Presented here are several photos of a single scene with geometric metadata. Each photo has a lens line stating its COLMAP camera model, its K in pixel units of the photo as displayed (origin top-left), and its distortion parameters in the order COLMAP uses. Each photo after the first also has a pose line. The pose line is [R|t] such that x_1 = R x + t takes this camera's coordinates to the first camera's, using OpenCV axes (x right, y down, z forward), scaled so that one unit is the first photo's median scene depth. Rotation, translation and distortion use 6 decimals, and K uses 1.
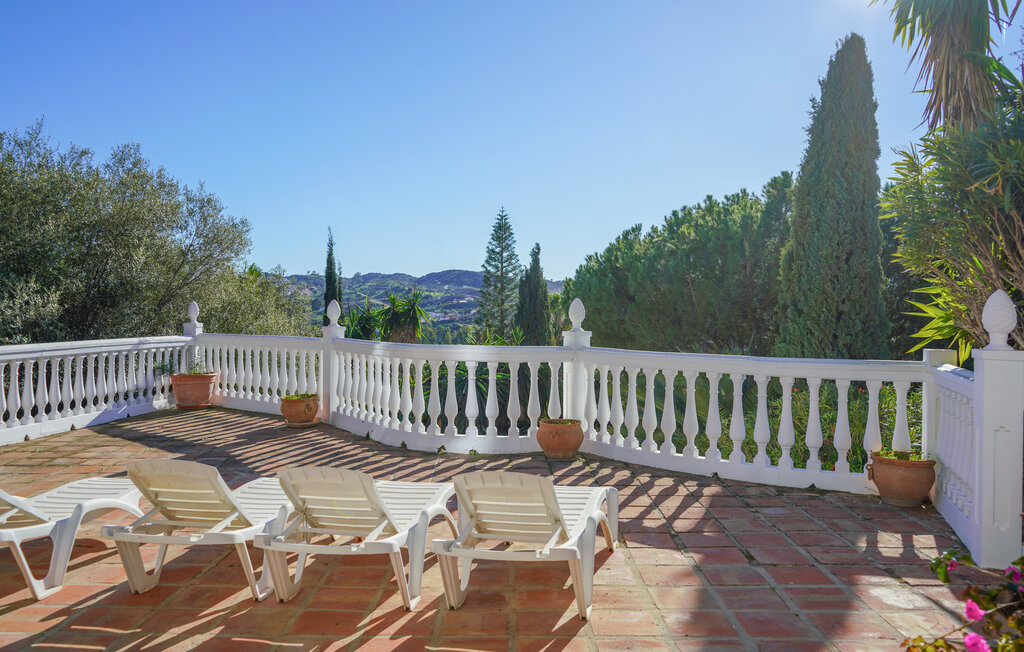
lens RADIAL K [[863.9, 0, 512.6], [0, 863.9, 324.8], [0, 0, 1]] dist [-0.008301, -0.003982]
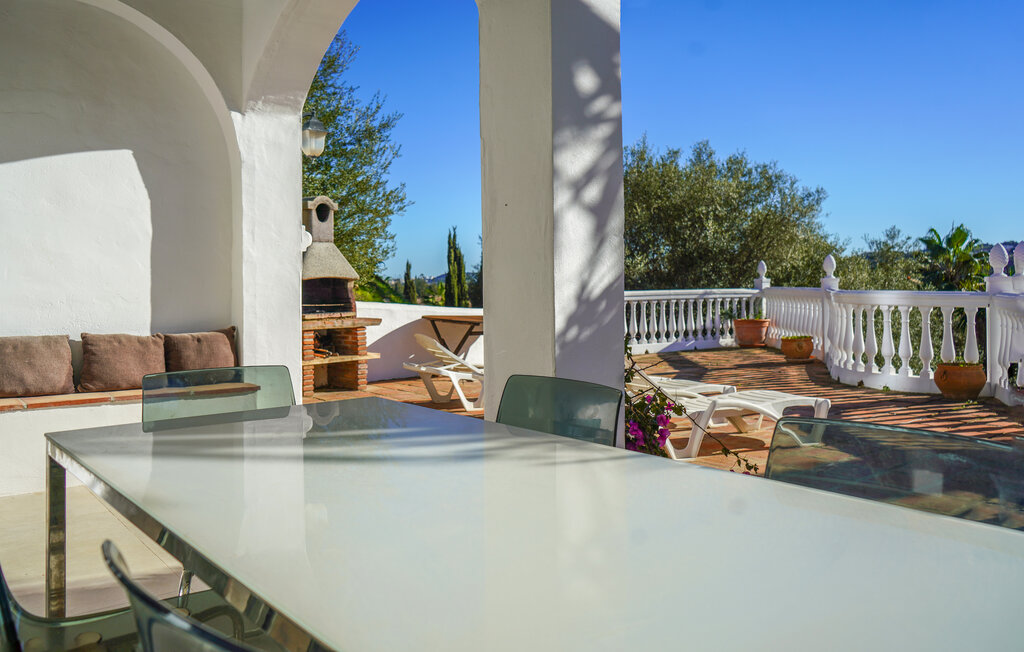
lens RADIAL K [[863.9, 0, 511.7], [0, 863.9, 324.1], [0, 0, 1]] dist [-0.008301, -0.003982]
pose [[0.620663, 0.025993, -0.783647, 0.408867], [0.000569, 0.999435, 0.033601, 0.023124], [0.784077, -0.021300, 0.620297, -0.042046]]
